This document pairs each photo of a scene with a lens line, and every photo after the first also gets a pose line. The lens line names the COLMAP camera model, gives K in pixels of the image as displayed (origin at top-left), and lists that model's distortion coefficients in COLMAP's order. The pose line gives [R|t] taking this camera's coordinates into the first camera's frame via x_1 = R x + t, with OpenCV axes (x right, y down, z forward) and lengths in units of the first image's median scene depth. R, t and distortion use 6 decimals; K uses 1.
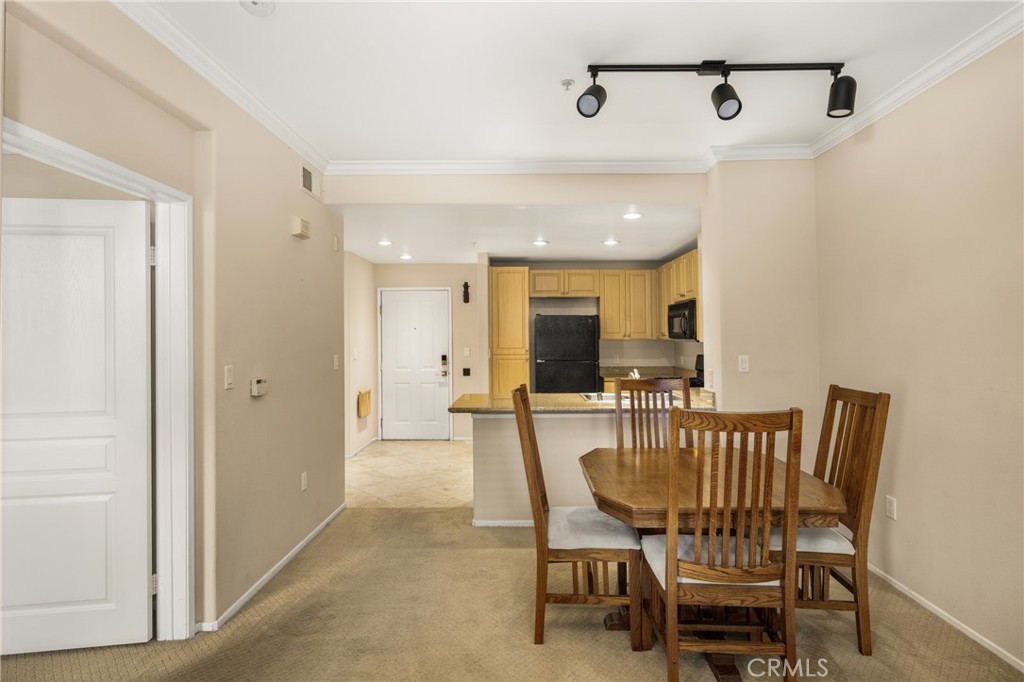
lens RADIAL K [[539.0, 0, 511.4], [0, 539.0, 321.1], [0, 0, 1]] dist [0.003371, -0.000582]
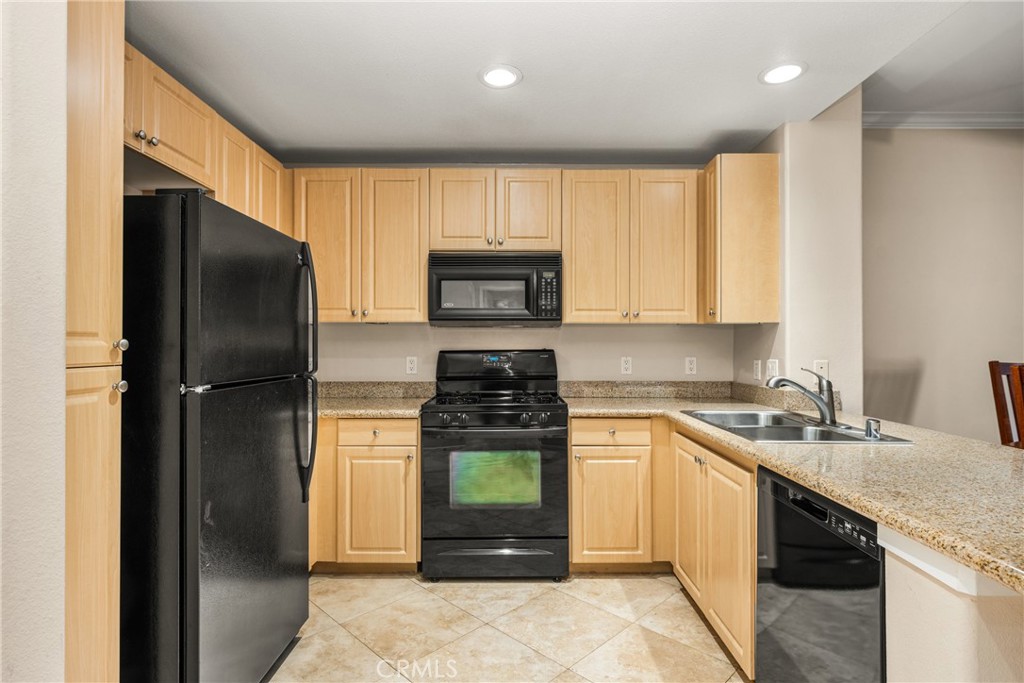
lens RADIAL K [[519.5, 0, 516.6], [0, 519.5, 341.4], [0, 0, 1]] dist [0.002484, -0.001574]
pose [[-0.032392, 0.009249, 0.999432, -0.181409], [-0.029889, 0.999501, -0.010219, 0.051355], [-0.999028, -0.030203, -0.032099, 0.869393]]
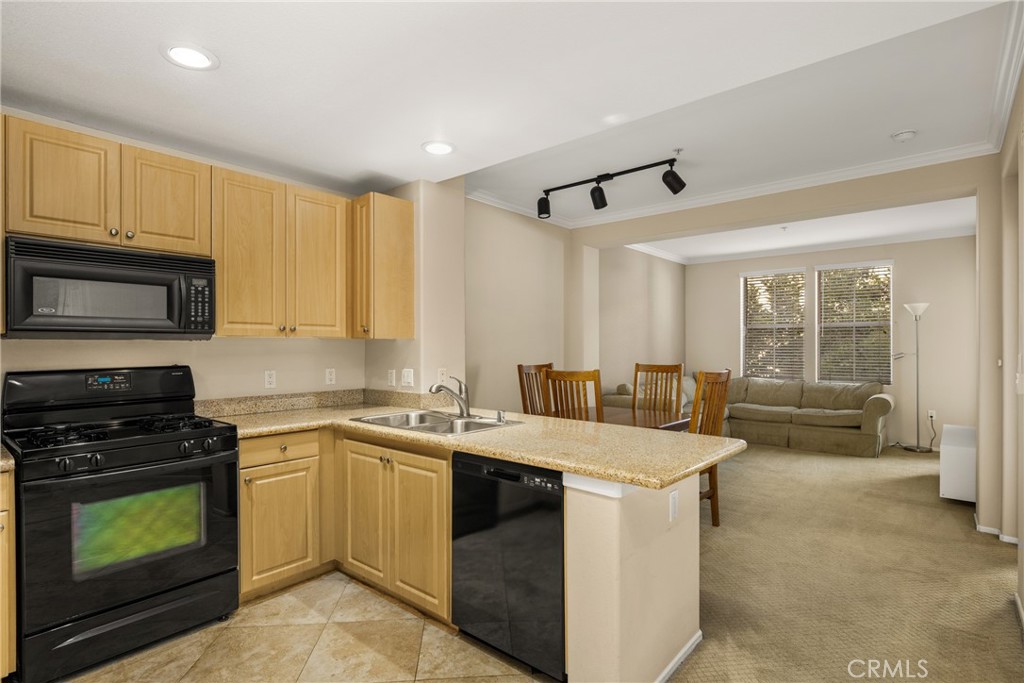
lens RADIAL K [[511.6, 0, 512.2], [0, 511.6, 347.5], [0, 0, 1]] dist [0.001985, -0.000687]
pose [[-0.778219, 0.004489, 0.627977, -0.166184], [-0.012145, 0.999680, -0.022197, 0.044056], [-0.627875, -0.024900, -0.777915, 0.983026]]
